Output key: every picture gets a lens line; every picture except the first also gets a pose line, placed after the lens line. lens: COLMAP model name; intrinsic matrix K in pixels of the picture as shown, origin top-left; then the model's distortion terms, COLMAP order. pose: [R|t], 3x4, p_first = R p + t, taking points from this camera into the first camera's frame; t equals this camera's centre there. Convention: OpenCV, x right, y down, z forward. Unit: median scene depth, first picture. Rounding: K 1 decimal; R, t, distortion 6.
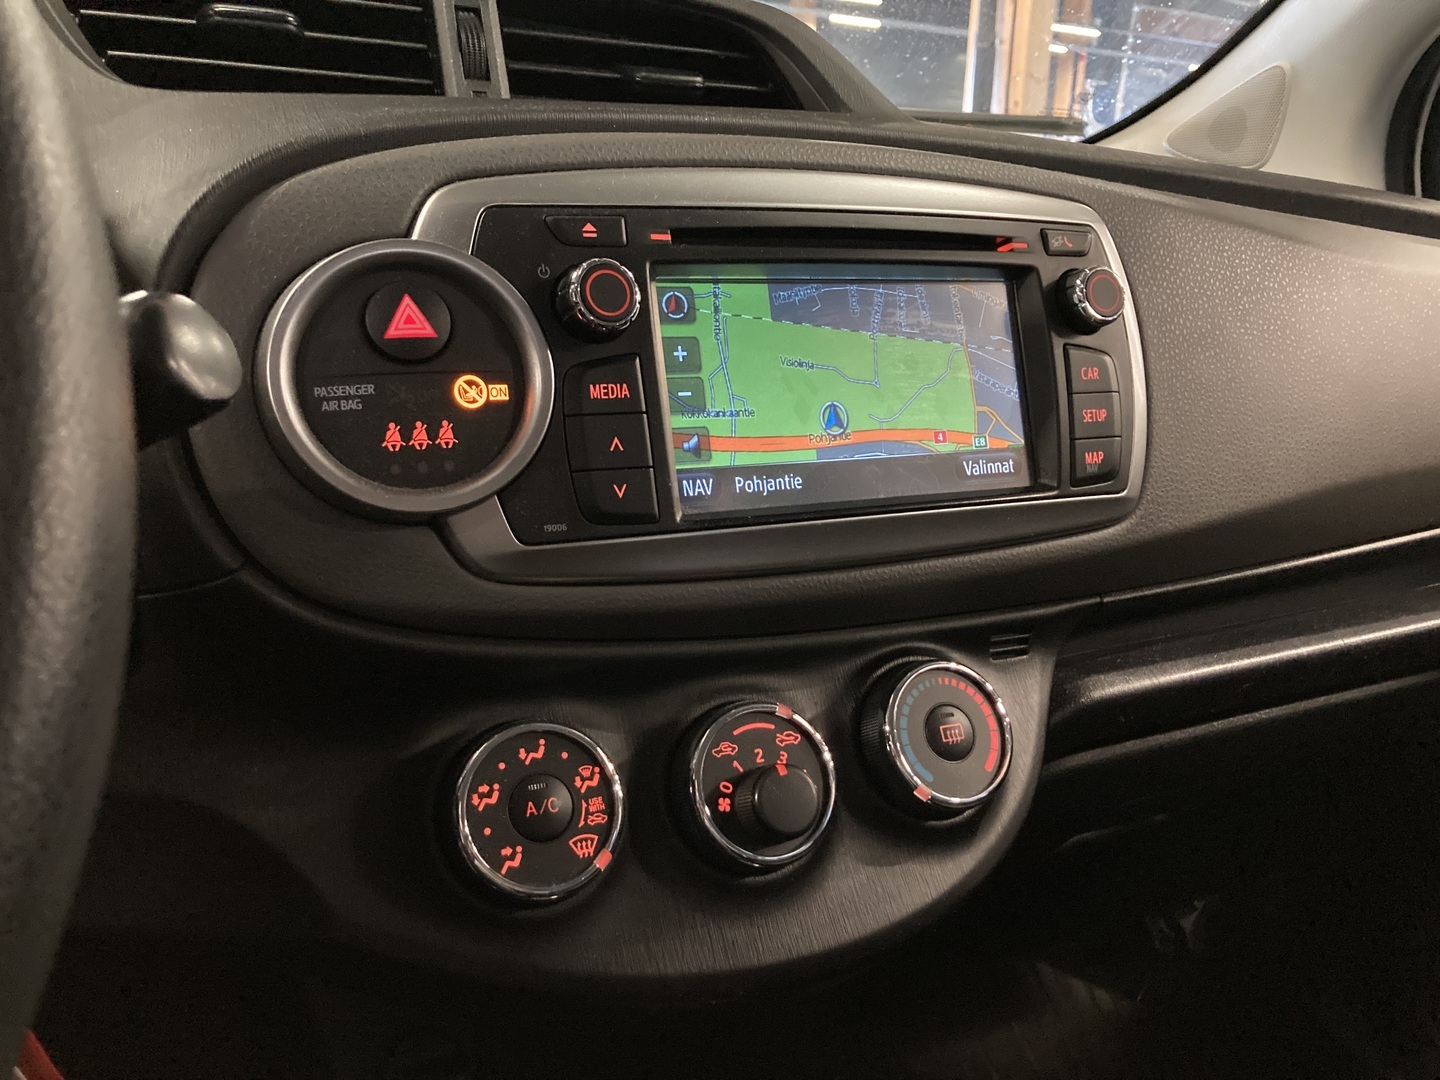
lens RADIAL K [[1174.2, 0, 720.0], [0, 1174.2, 540.0], [0, 0, 1]] dist [-0.069316, -0.002244]
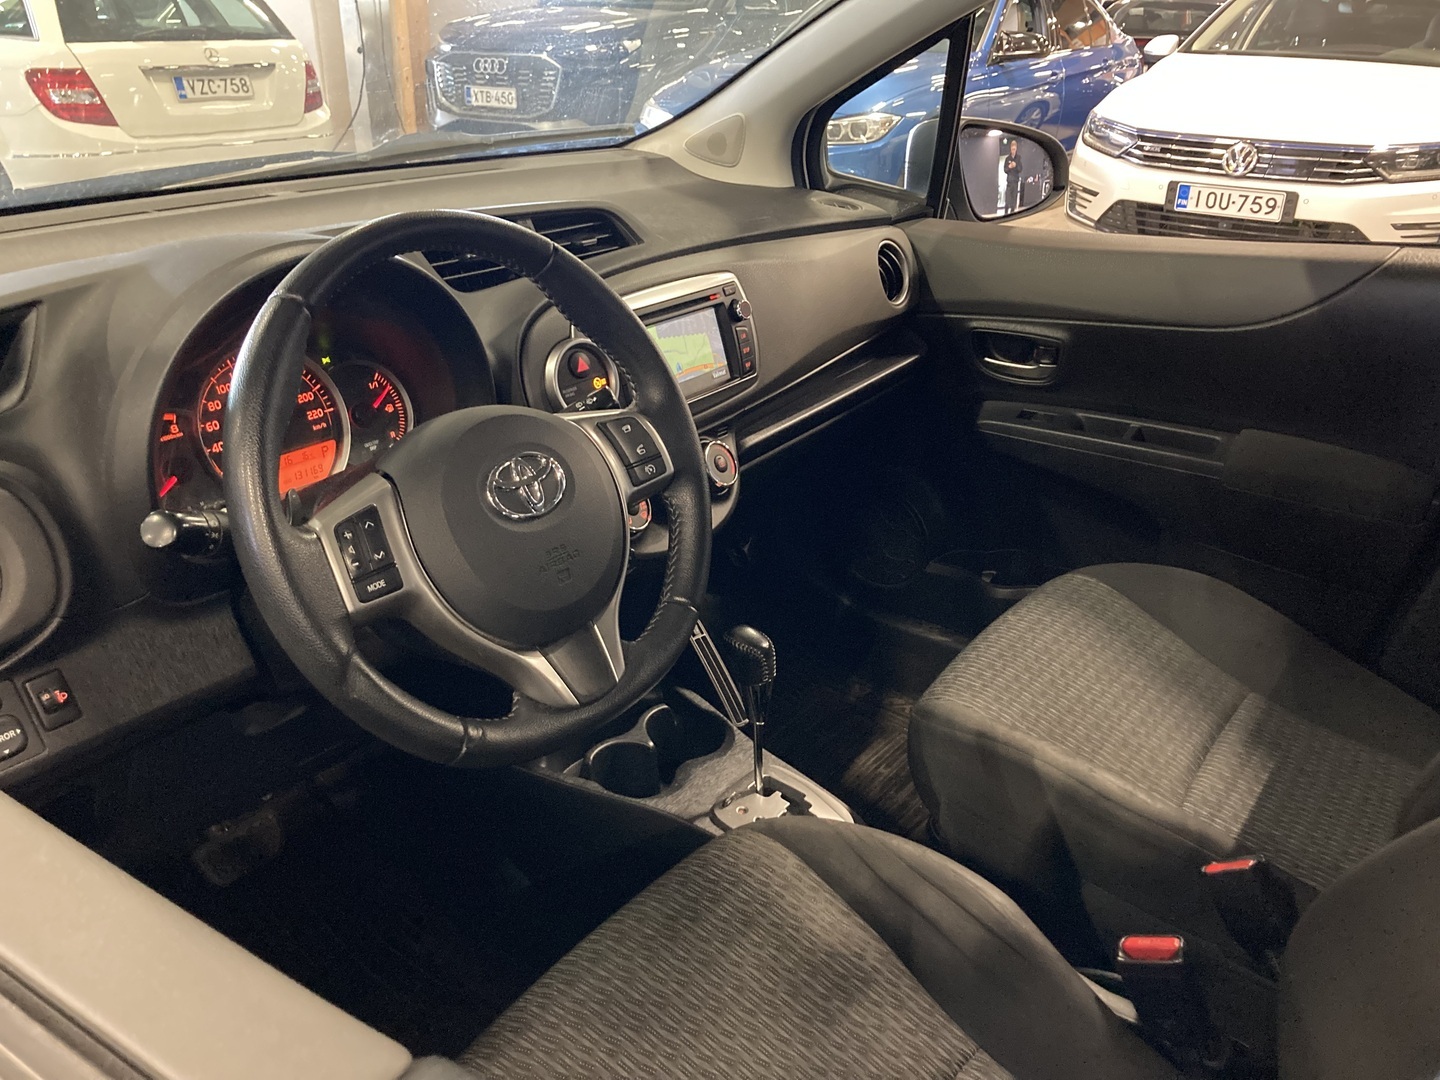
lens RADIAL K [[1174.2, 0, 720.0], [0, 1174.2, 540.0], [0, 0, 1]] dist [-0.069316, -0.002244]
pose [[0.866103, -0.212737, 0.452338, -1.184005], [0.122198, 0.967570, 0.221078, -0.306385], [-0.484700, -0.136202, 0.864011, -1.601080]]
